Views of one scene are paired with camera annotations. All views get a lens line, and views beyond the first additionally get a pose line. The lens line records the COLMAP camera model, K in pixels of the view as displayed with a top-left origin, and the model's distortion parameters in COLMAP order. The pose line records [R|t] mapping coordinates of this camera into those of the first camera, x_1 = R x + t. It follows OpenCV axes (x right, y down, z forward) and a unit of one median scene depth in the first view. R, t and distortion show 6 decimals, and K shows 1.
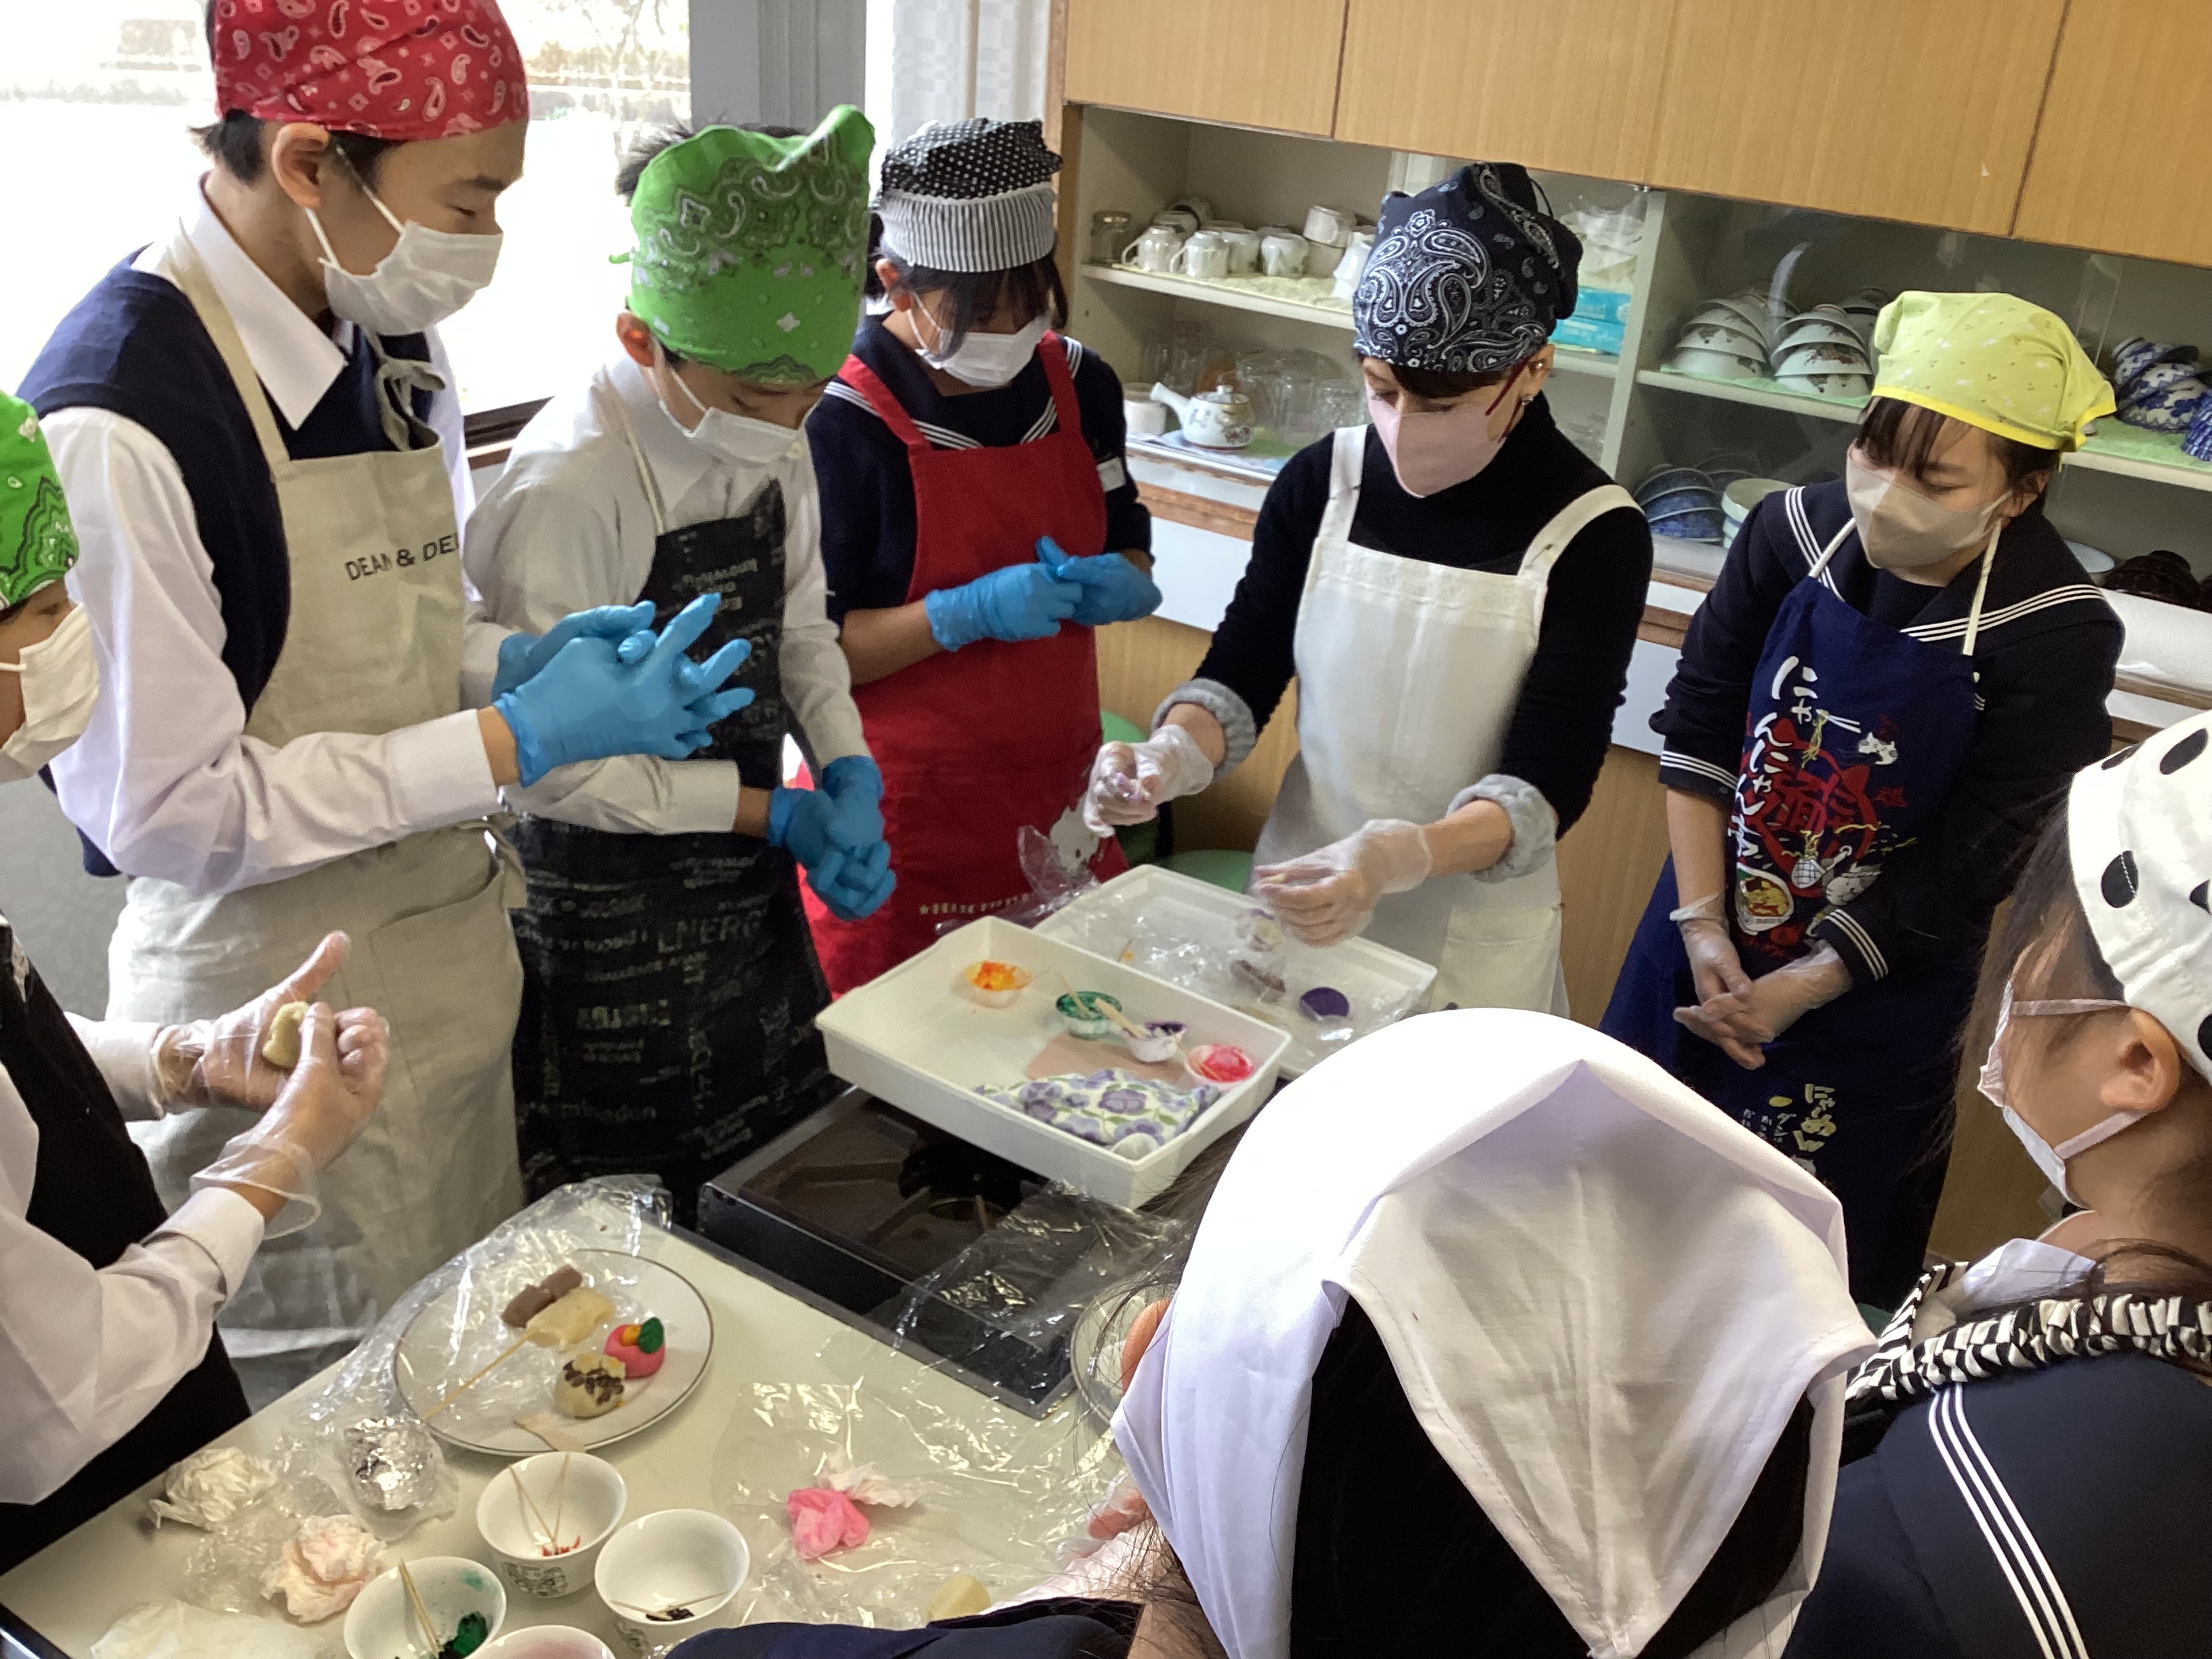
lens RADIAL K [[1994.1, 0, 1089.1], [0, 1994.1, 836.7], [0, 0, 1]] dist [0.076325, -0.138853]
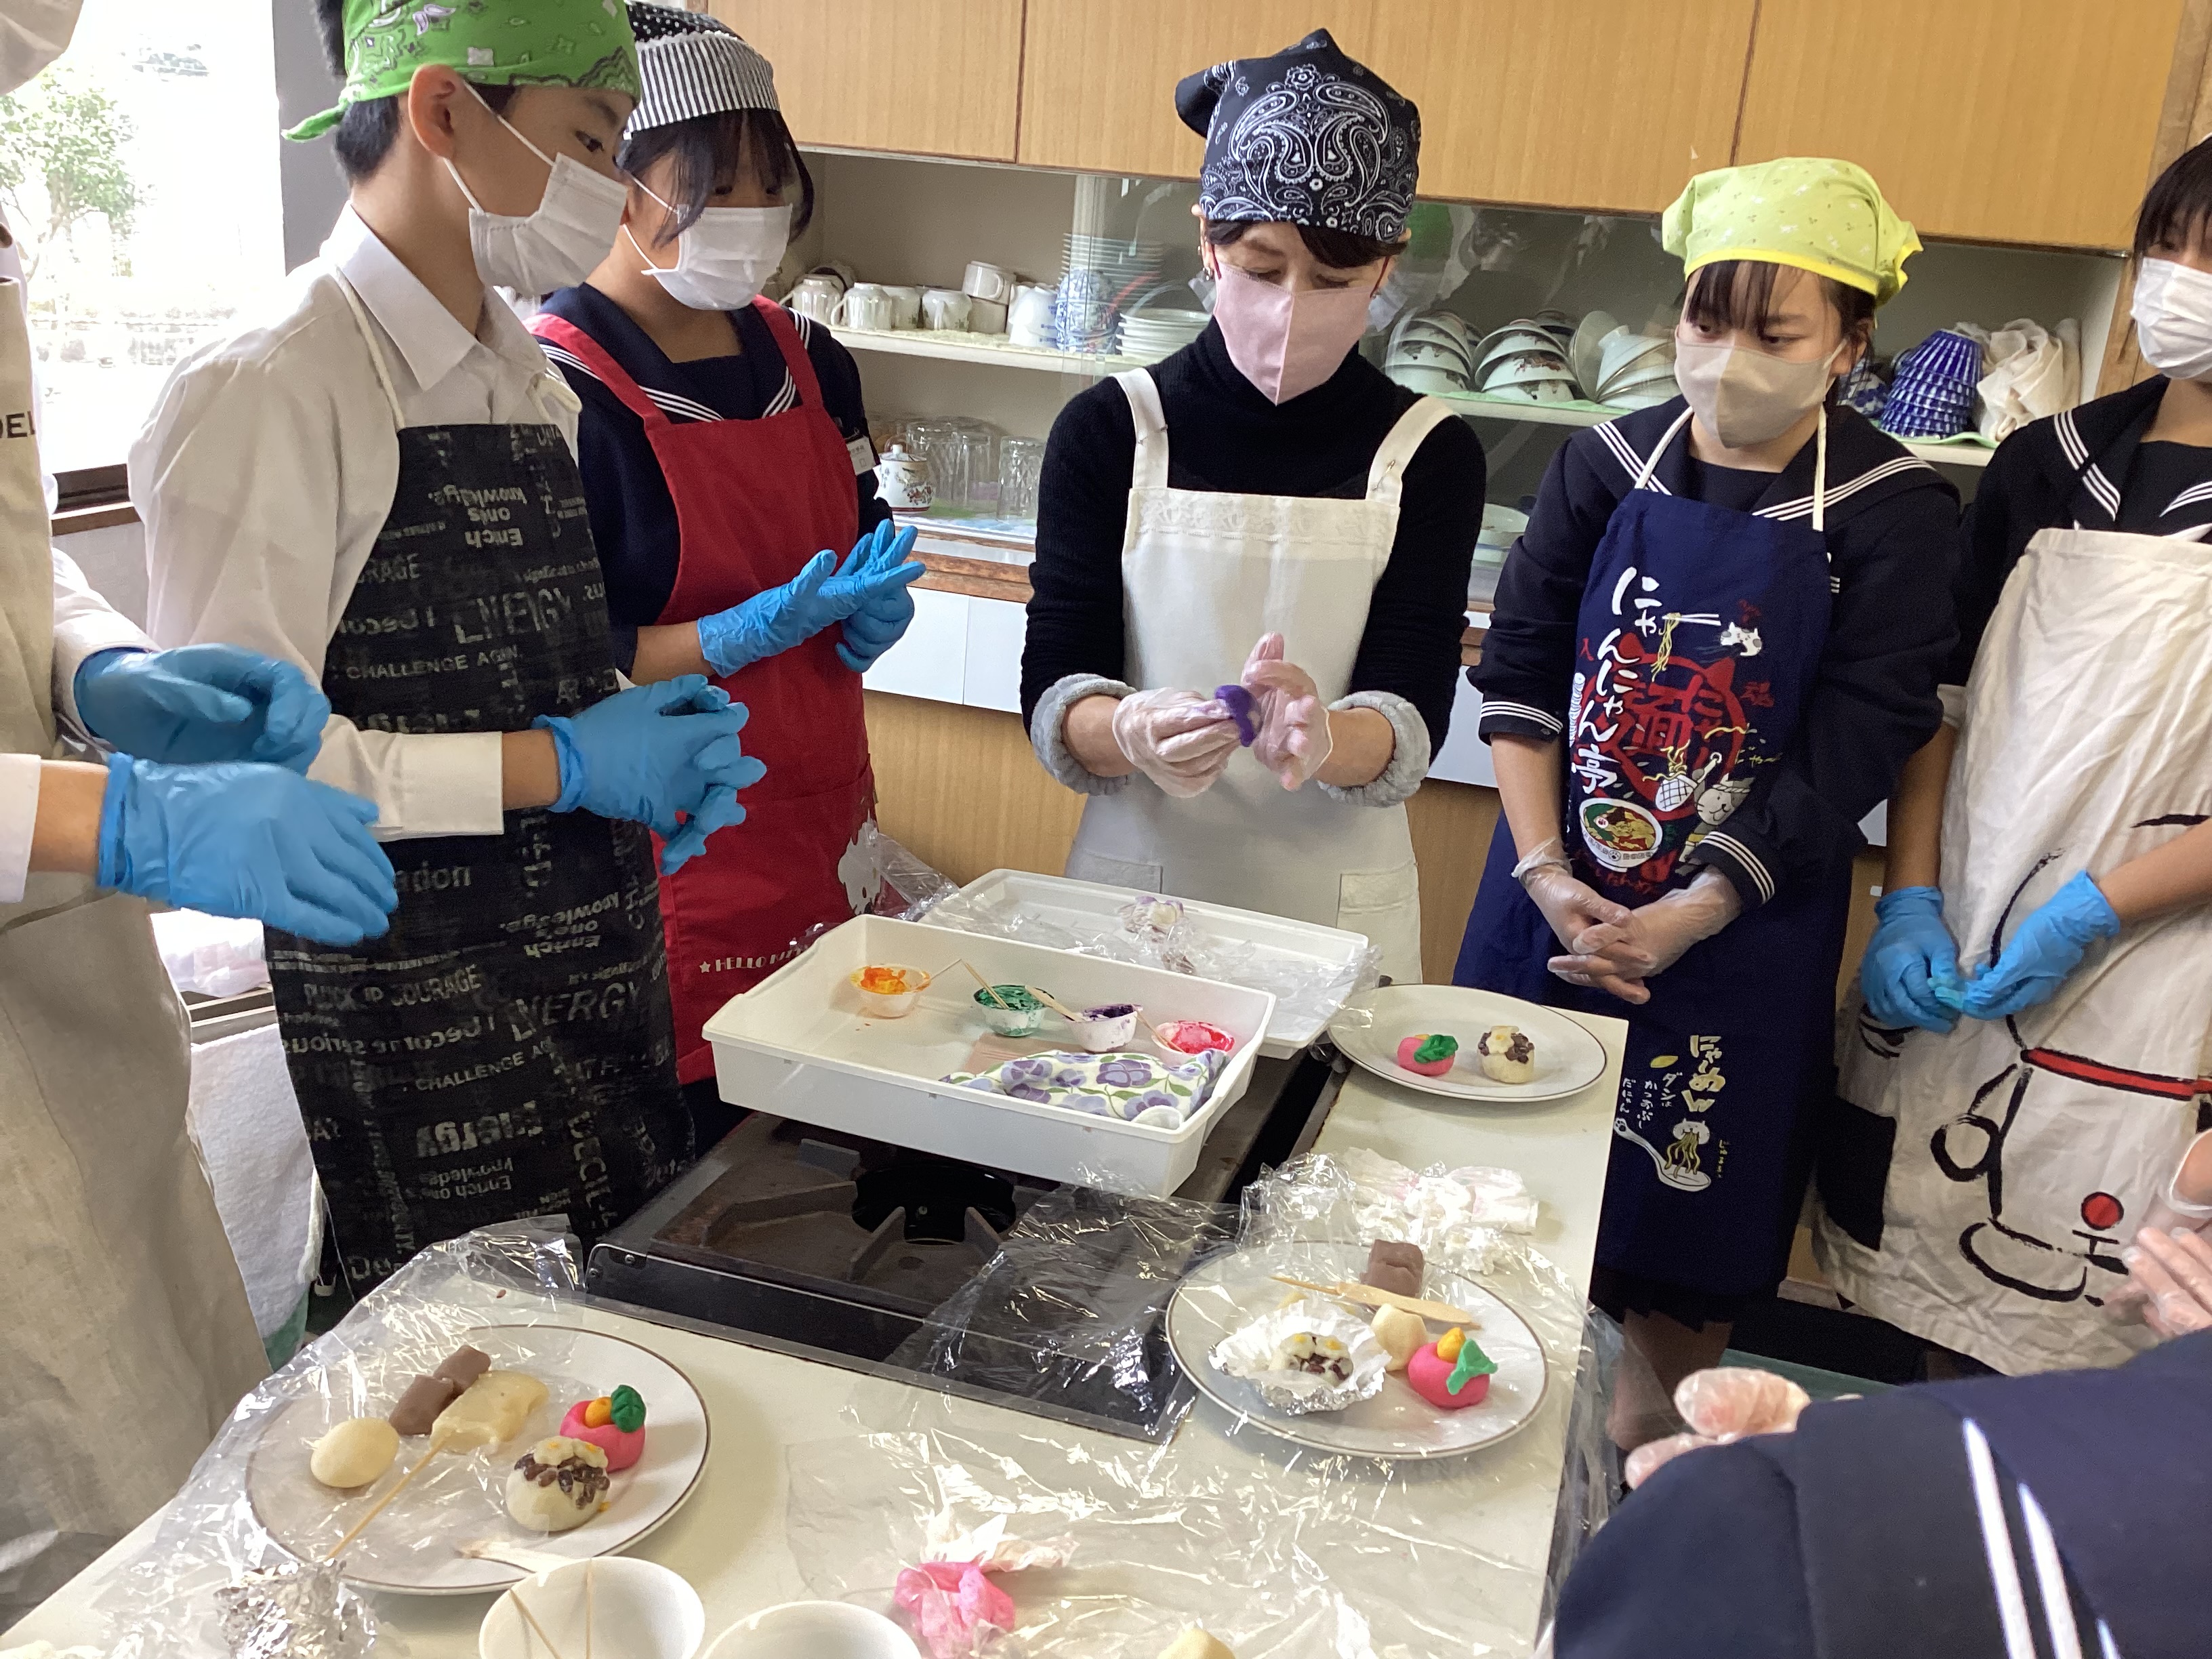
lens RADIAL K [[1994.1, 0, 1068.8], [0, 1994.1, 814.9], [0, 0, 1]] dist [0.076325, -0.138853]
pose [[0.966833, -0.071395, 0.245227, -0.182838], [0.101008, 0.988744, -0.110372, 0.107883], [-0.234586, 0.131481, 0.963162, 0.195942]]
